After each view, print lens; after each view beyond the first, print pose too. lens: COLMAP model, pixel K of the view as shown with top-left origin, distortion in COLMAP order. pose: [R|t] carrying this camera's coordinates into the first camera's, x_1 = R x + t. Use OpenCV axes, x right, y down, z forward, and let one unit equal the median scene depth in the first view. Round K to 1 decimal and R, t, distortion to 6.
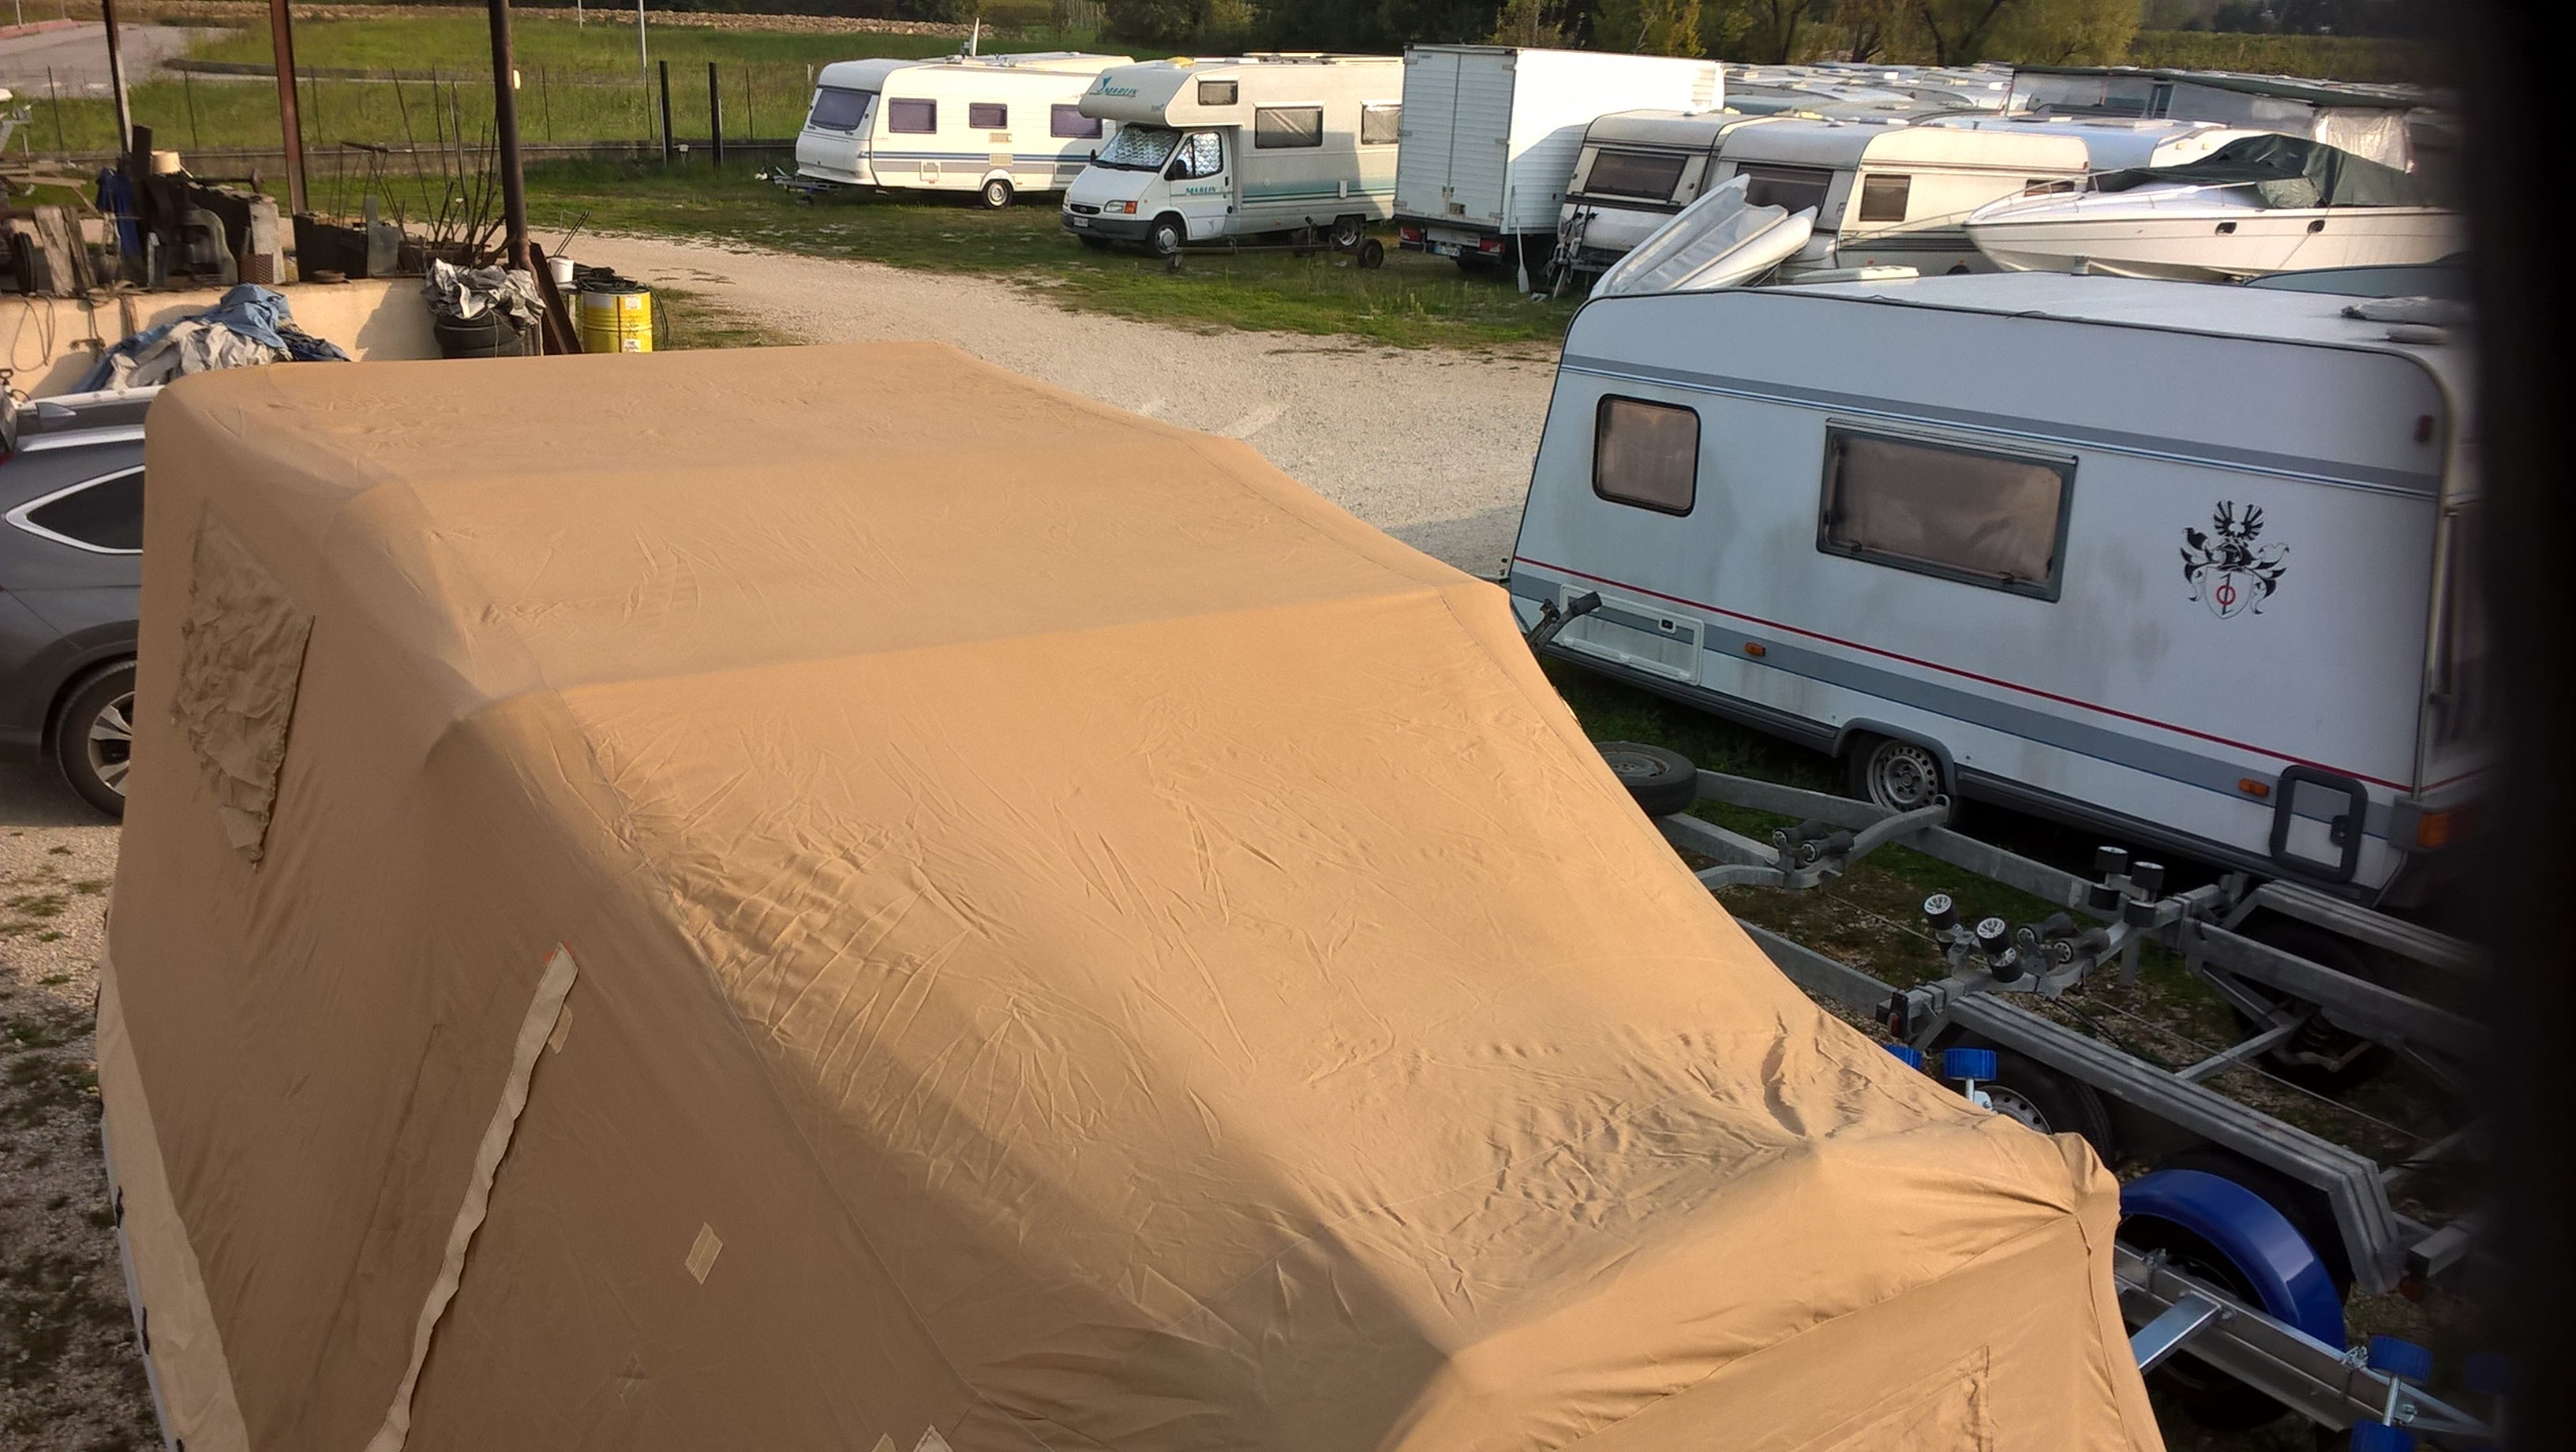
lens RADIAL K [[2129.7, 0, 1294.0], [0, 2129.7, 706.6], [0, 0, 1]] dist [0.091506, -0.144560]
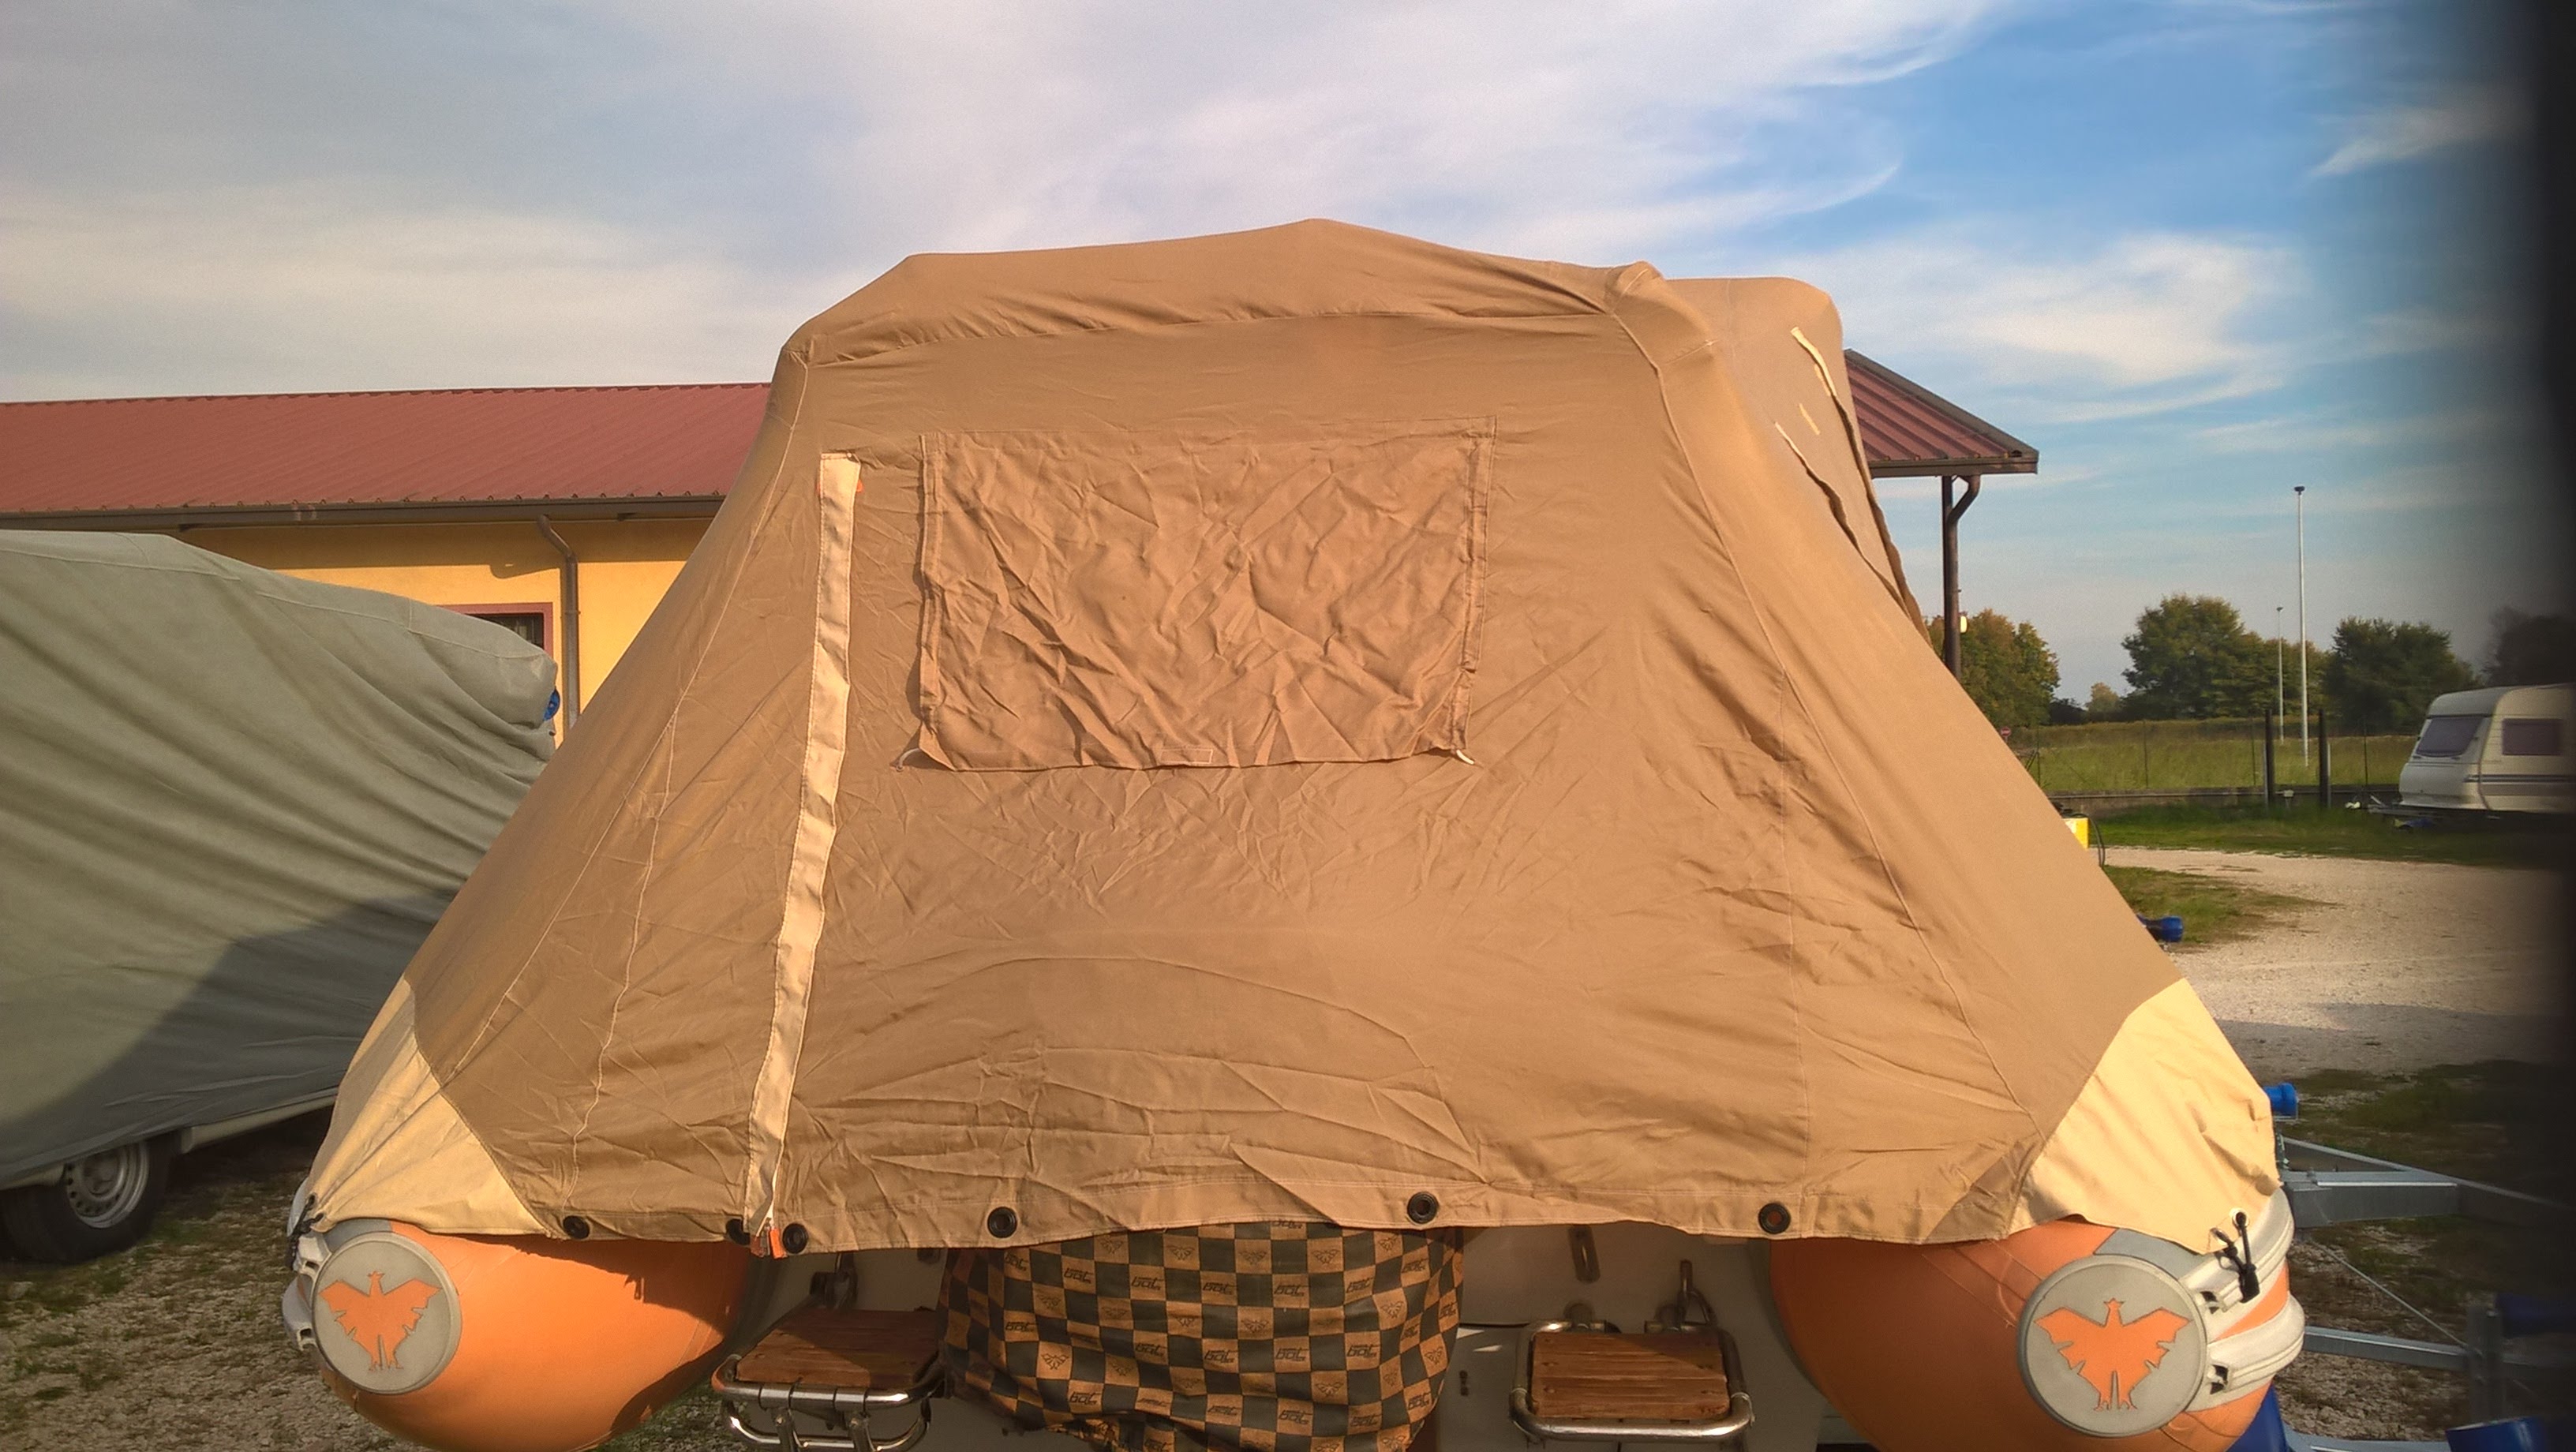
lens RADIAL K [[2129.7, 0, 1275.4], [0, 2129.7, 730.0], [0, 0, 1]] dist [0.091506, -0.144560]
pose [[0.714010, -0.060797, -0.697490, 0.708727], [-0.178822, 0.947345, -0.265633, 0.541886], [0.676913, 0.314392, 0.665542, 0.178351]]
